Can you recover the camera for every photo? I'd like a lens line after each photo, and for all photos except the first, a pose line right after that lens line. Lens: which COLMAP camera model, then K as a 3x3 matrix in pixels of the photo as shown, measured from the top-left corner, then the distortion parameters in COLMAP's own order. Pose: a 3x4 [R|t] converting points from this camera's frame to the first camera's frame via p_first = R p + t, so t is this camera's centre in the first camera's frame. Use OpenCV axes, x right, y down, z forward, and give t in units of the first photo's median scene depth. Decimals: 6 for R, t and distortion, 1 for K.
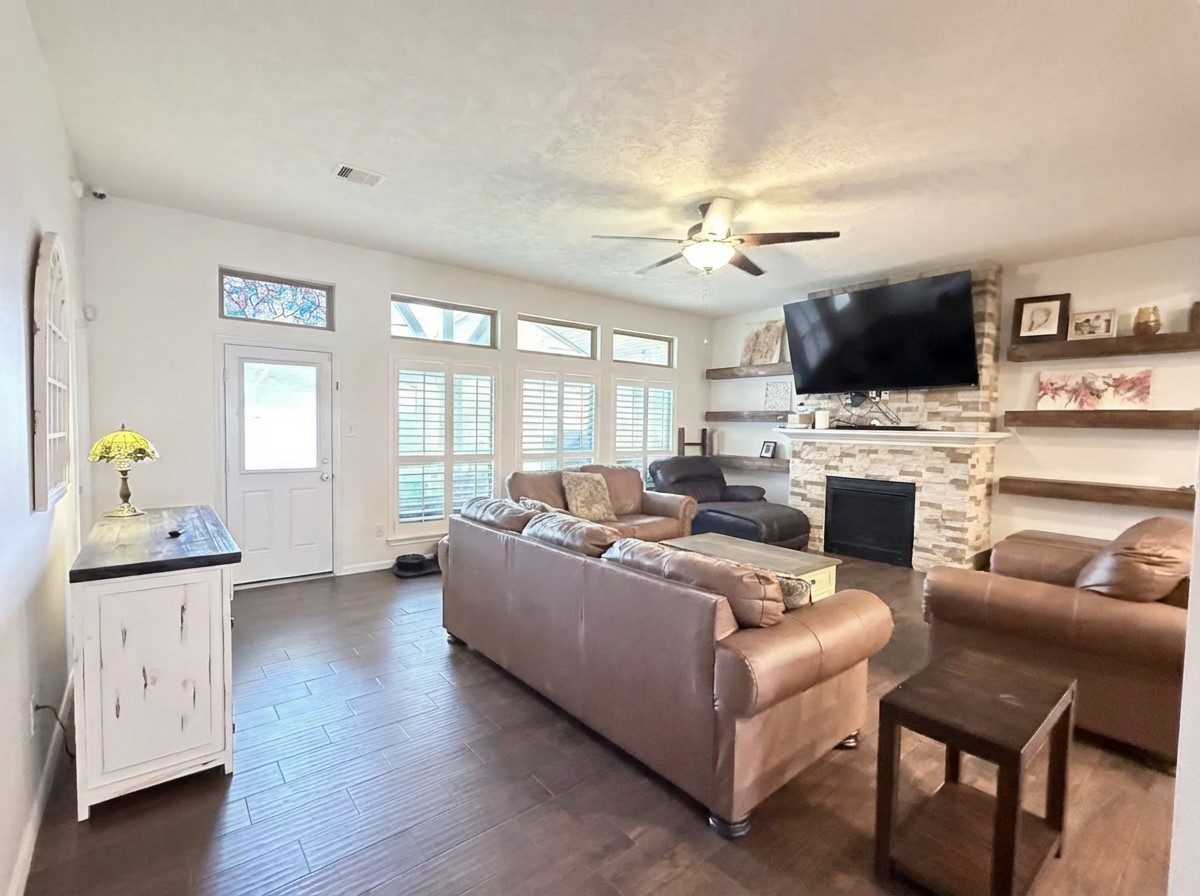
lens RADIAL K [[554.8, 0, 600.0], [0, 554.8, 448.2], [0, 0, 1]] dist [0.004493, 0.000278]
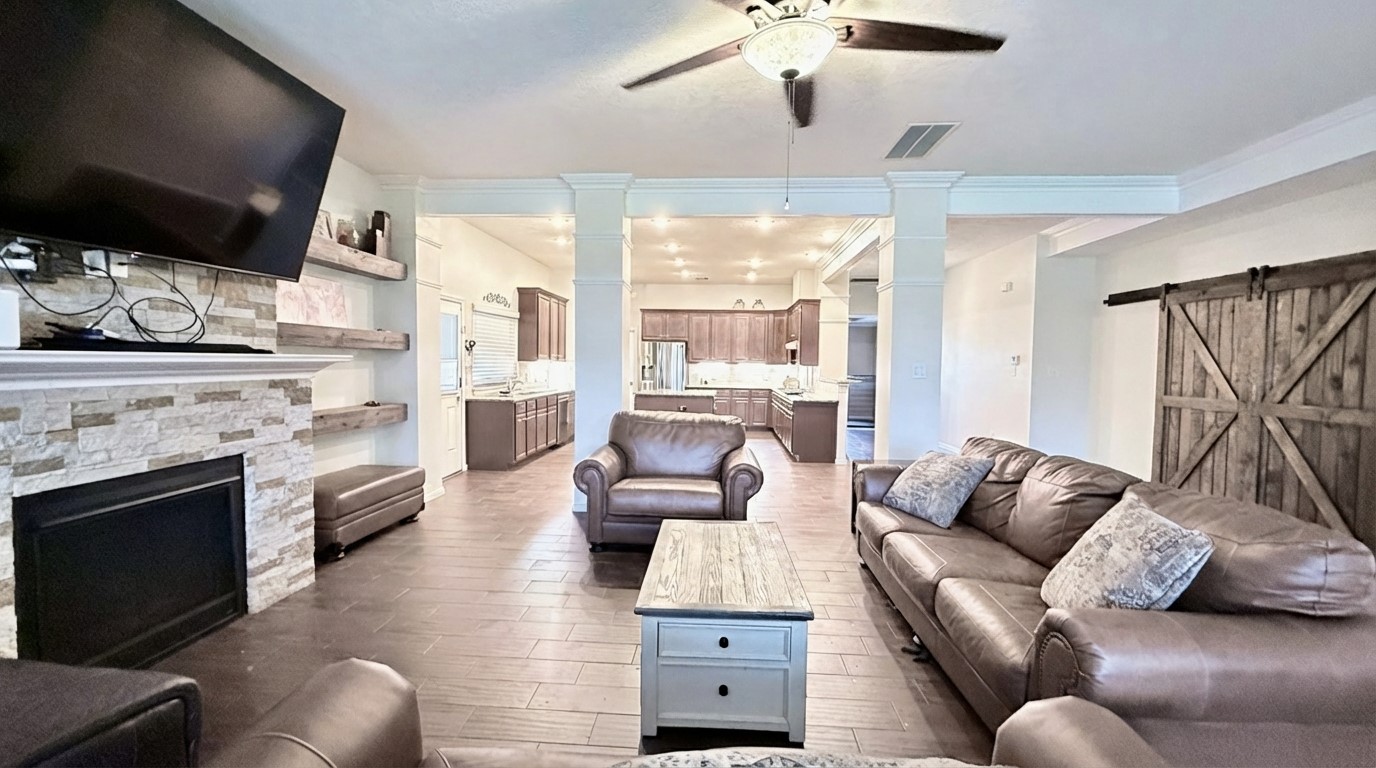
lens RADIAL K [[546.4, 0, 687.1], [0, 546.4, 385.2], [0, 0, 1]] dist [0.001468, -0.000427]
pose [[-0.729952, -0.057707, 0.681058, -0.079896], [0.004911, 0.995961, 0.089654, -0.042223], [-0.683481, 0.068788, -0.726720, 1.035835]]
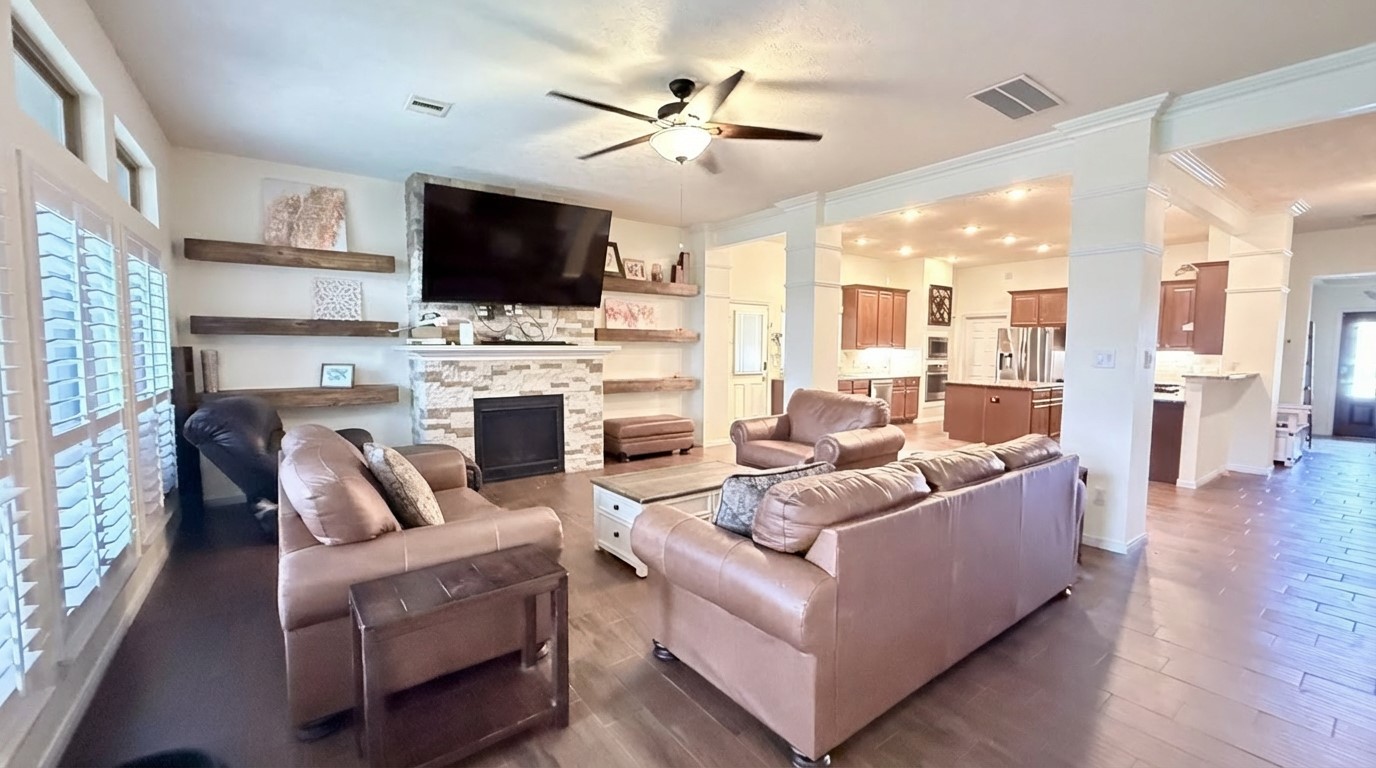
lens RADIAL K [[546.4, 0, 690.1], [0, 546.4, 384.7], [0, 0, 1]] dist [0.001468, -0.000427]
pose [[0.050756, -0.089366, 0.994705, -0.456237], [0.040954, 0.995337, 0.087333, -0.035819], [-0.997871, 0.036305, 0.054180, 0.664479]]
